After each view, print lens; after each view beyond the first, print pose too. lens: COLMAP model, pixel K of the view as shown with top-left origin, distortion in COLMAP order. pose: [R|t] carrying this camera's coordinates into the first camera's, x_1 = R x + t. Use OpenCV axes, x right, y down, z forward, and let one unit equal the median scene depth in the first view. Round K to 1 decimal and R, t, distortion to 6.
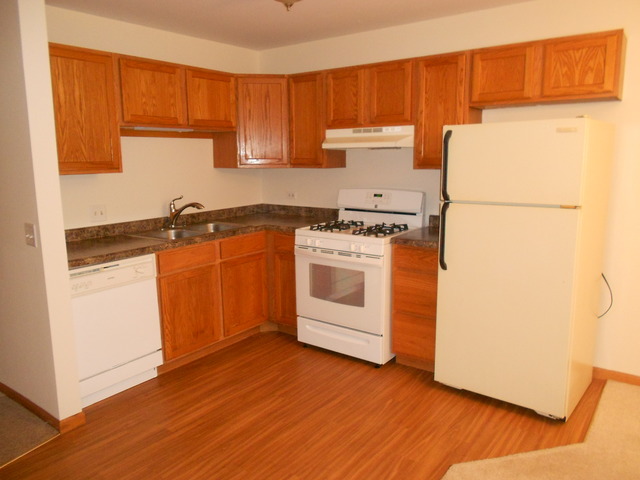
lens RADIAL K [[481.6, 0, 318.8], [0, 481.6, 239.4], [0, 0, 1]] dist [-0.015135, -0.001454]
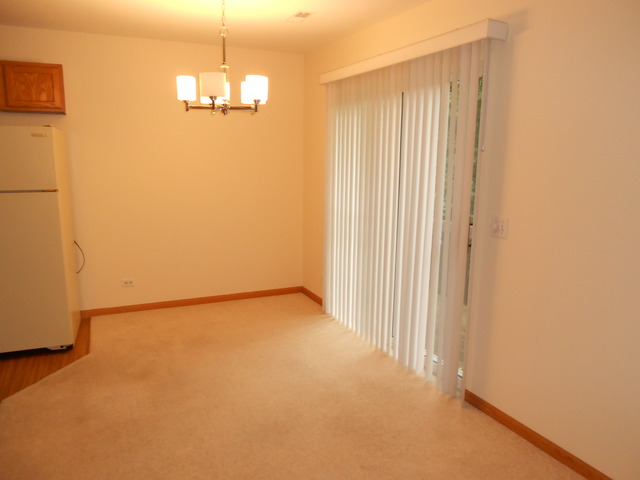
lens RADIAL K [[481.6, 0, 319.4], [0, 481.6, 240.9], [0, 0, 1]] dist [-0.015135, -0.001454]
pose [[0.468345, -0.140756, 0.872262, -0.306219], [0.136543, 0.986899, 0.085941, 0.056056], [-0.872931, 0.078851, 0.481429, -0.300070]]
